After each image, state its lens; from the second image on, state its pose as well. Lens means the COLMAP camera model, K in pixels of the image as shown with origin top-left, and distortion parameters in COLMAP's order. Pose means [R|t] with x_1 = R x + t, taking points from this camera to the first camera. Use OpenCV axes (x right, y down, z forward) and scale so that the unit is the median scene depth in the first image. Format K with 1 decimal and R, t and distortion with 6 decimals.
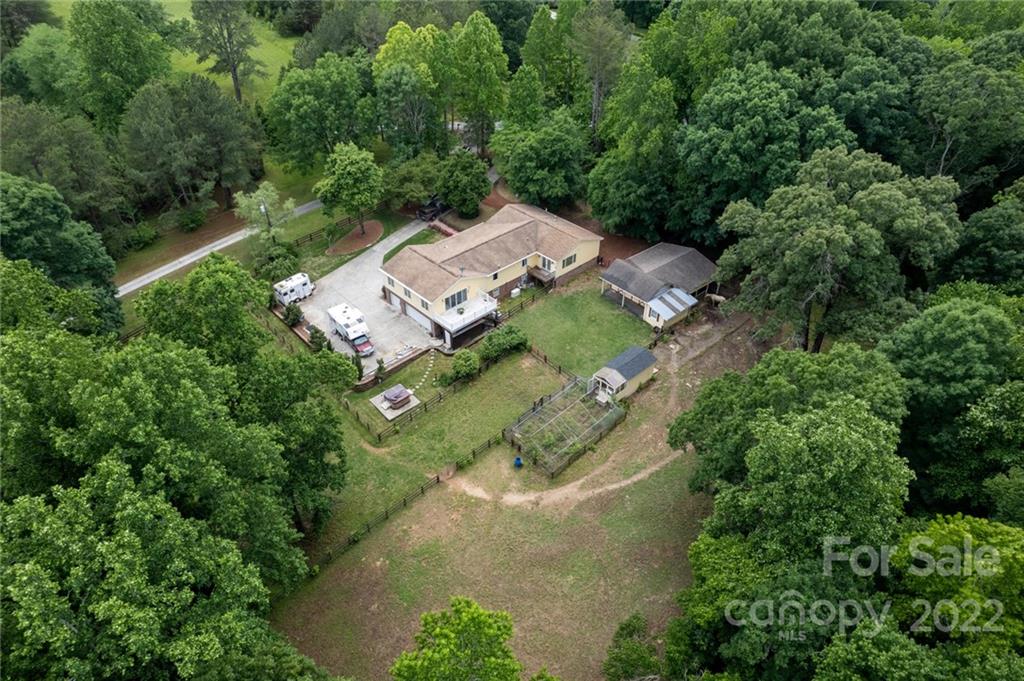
lens RADIAL K [[657.5, 0, 508.4], [0, 657.5, 345.7], [0, 0, 1]] dist [-0.079661, 0.064945]
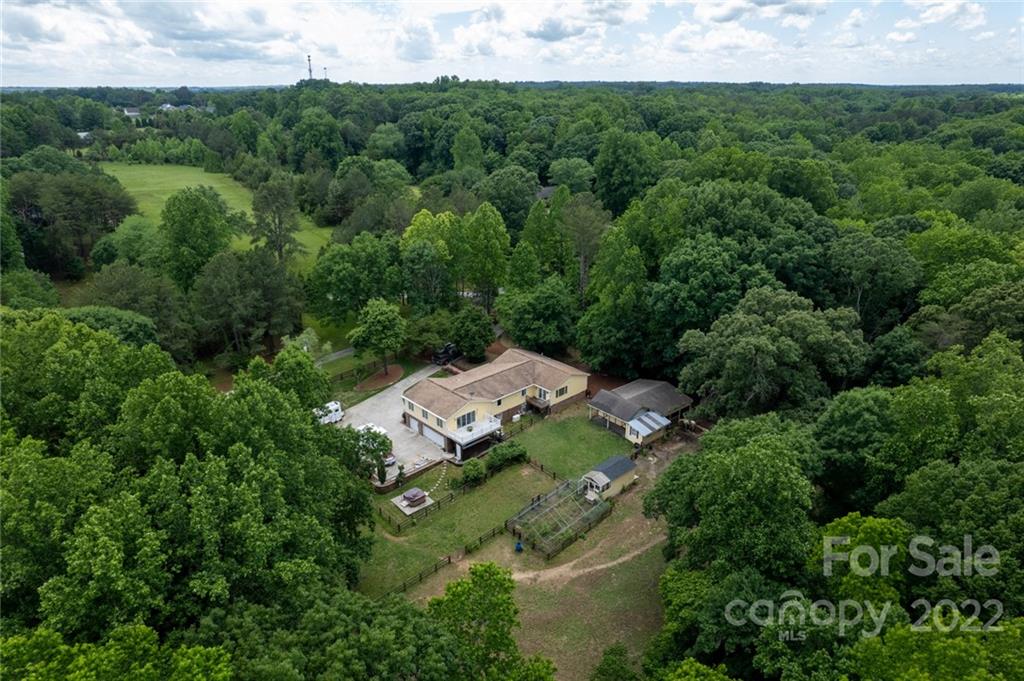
lens RADIAL K [[651.9, 0, 511.1], [0, 651.9, 345.9], [0, 0, 1]] dist [-0.066269, -0.001272]
pose [[0.999997, 0.001351, 0.002263, -0.001285], [-0.000663, 0.959881, -0.280408, 0.132305], [-0.002551, 0.280406, 0.959878, -0.166105]]
